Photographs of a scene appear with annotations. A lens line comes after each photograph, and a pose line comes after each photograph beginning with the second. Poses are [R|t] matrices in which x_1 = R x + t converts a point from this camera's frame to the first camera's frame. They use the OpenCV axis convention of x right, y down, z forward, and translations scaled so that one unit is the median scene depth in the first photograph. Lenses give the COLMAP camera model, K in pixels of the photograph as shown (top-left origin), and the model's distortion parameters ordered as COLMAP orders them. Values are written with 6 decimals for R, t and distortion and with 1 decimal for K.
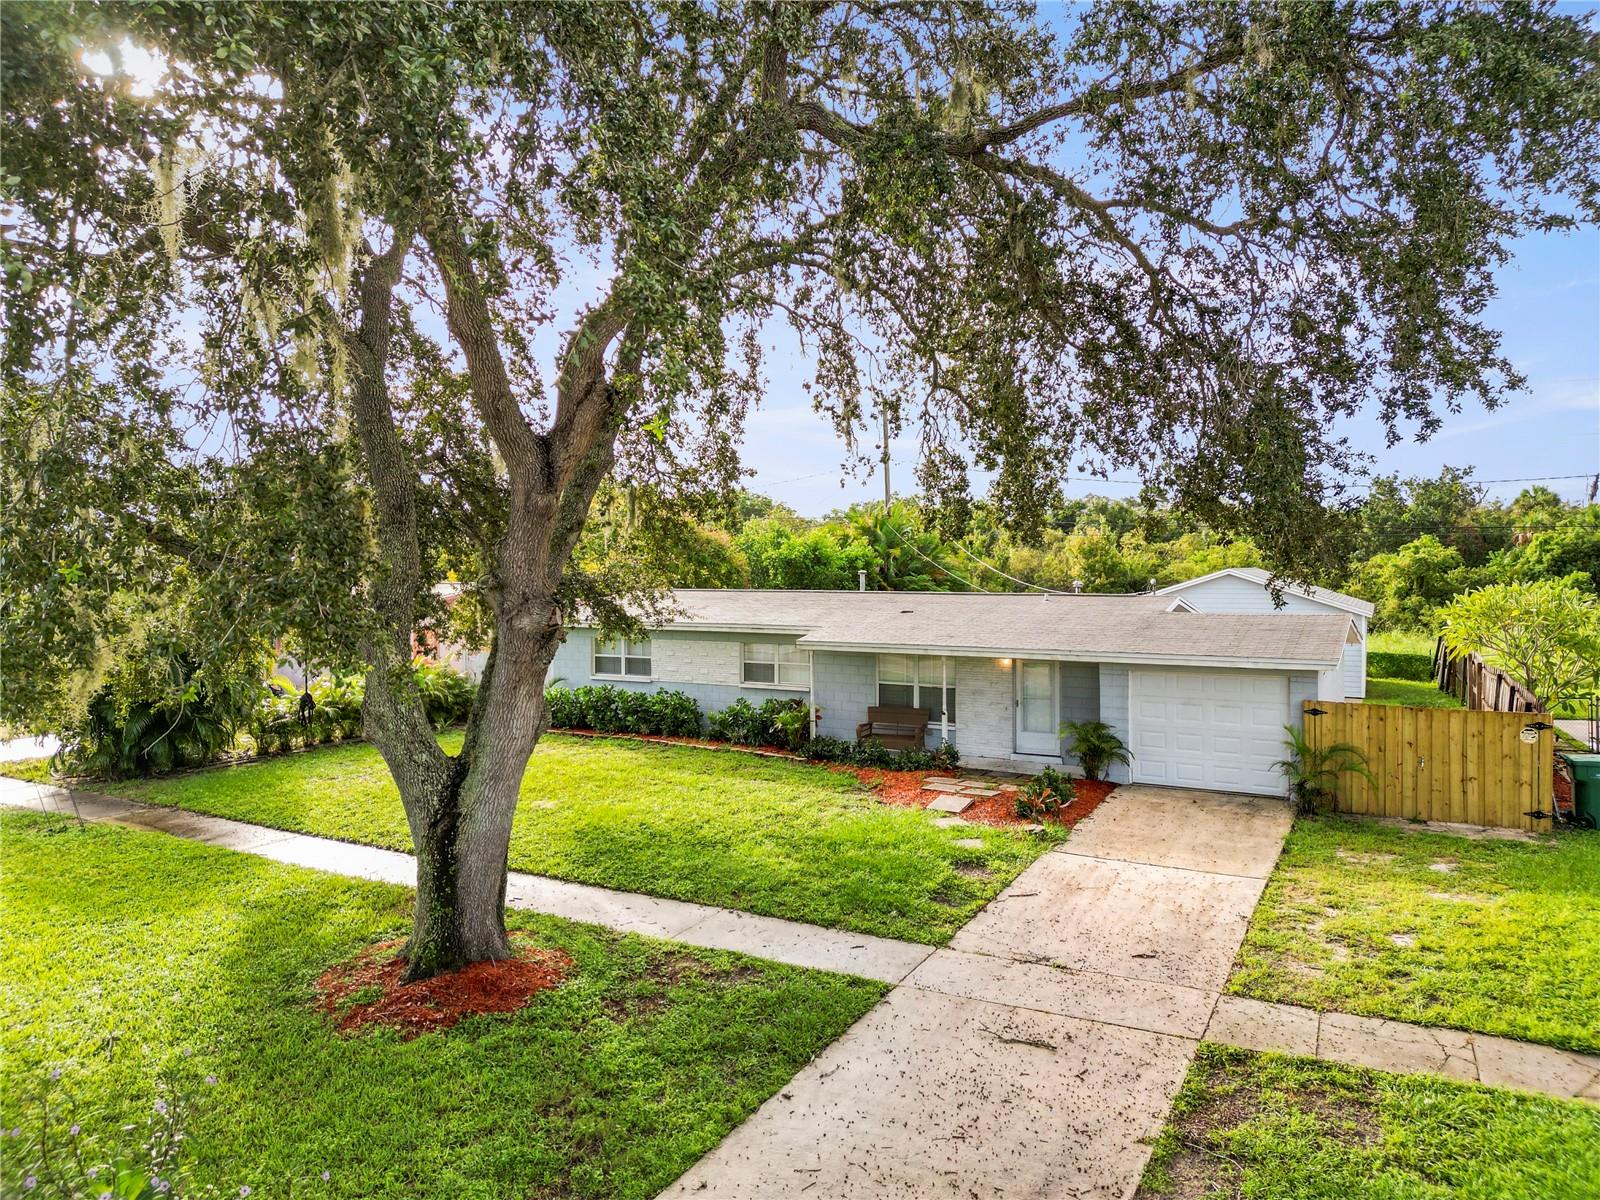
lens RADIAL K [[1114.6, 0, 805.1], [0, 1114.6, 591.5], [0, 0, 1]] dist [0.080561, -0.082385]
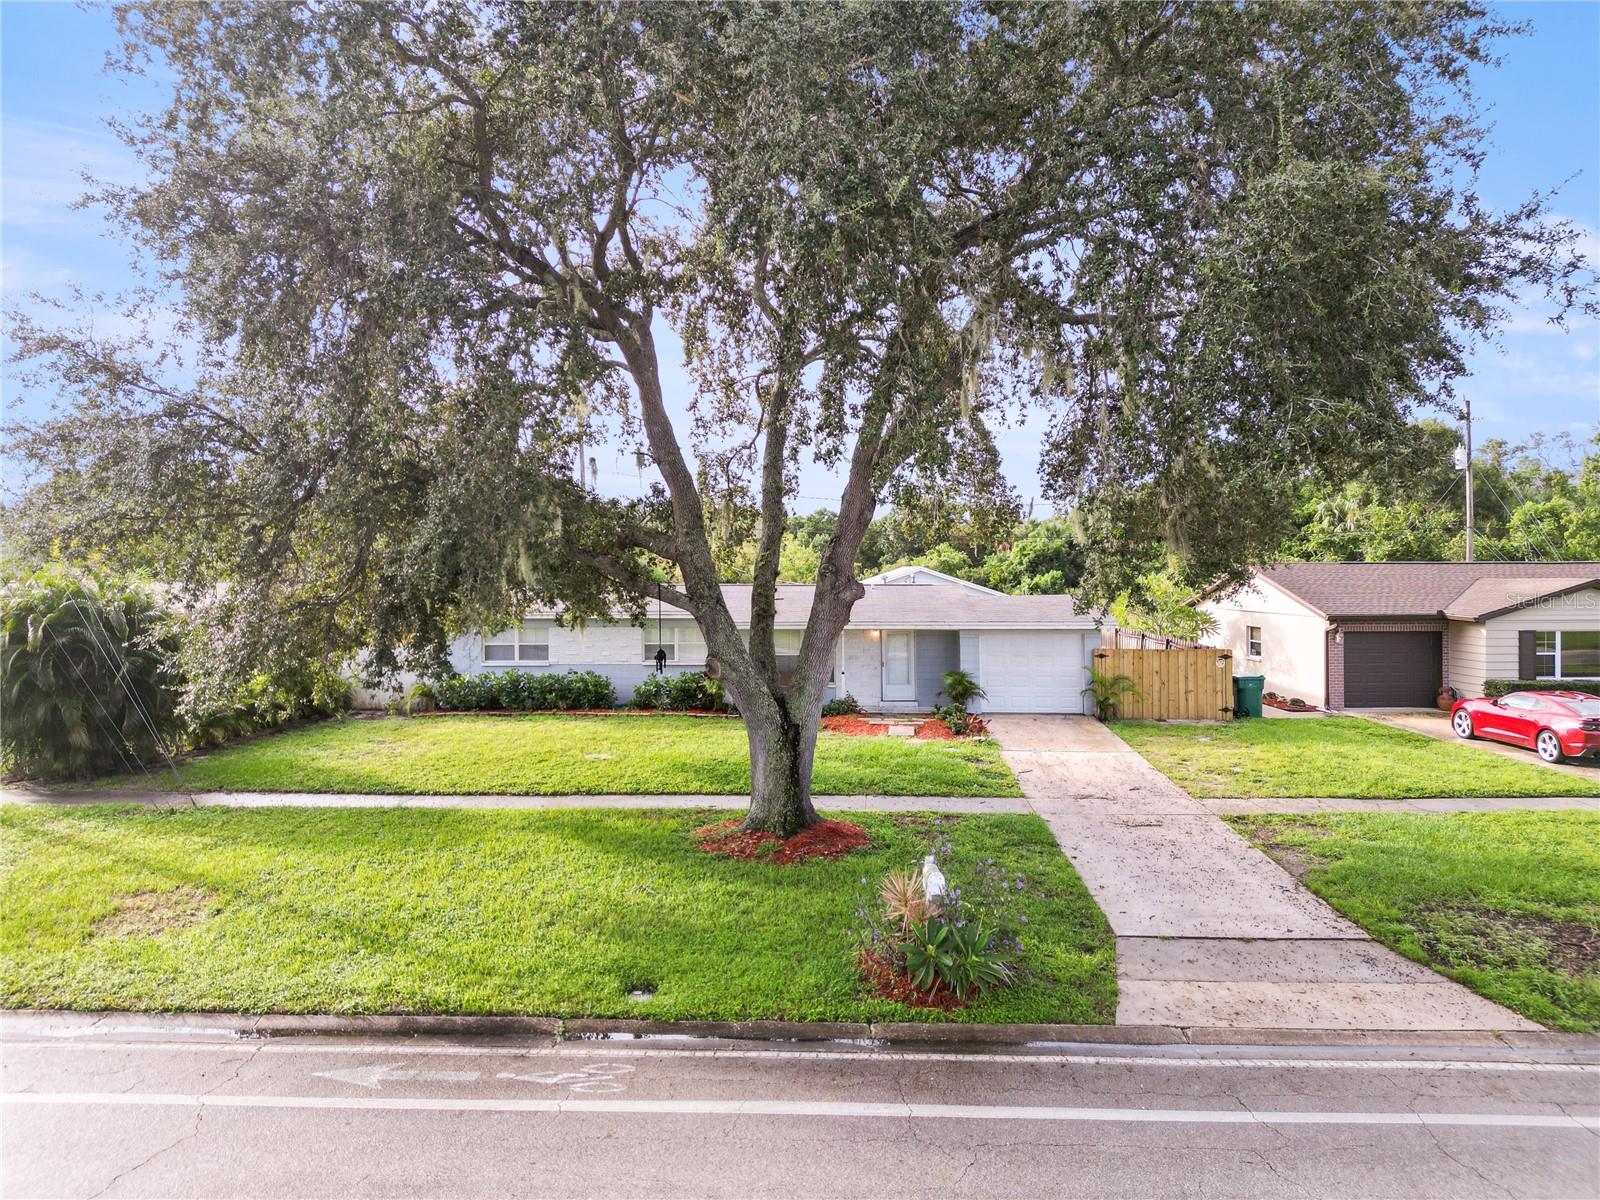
lens RADIAL K [[1114.6, 0, 805.1], [0, 1114.6, 591.5], [0, 0, 1]] dist [0.080561, -0.082385]
pose [[0.898100, -0.011576, 0.439639, -0.496244], [0.013182, 0.999913, -0.000600, 0.012420], [-0.439594, 0.006334, 0.898174, -0.167795]]
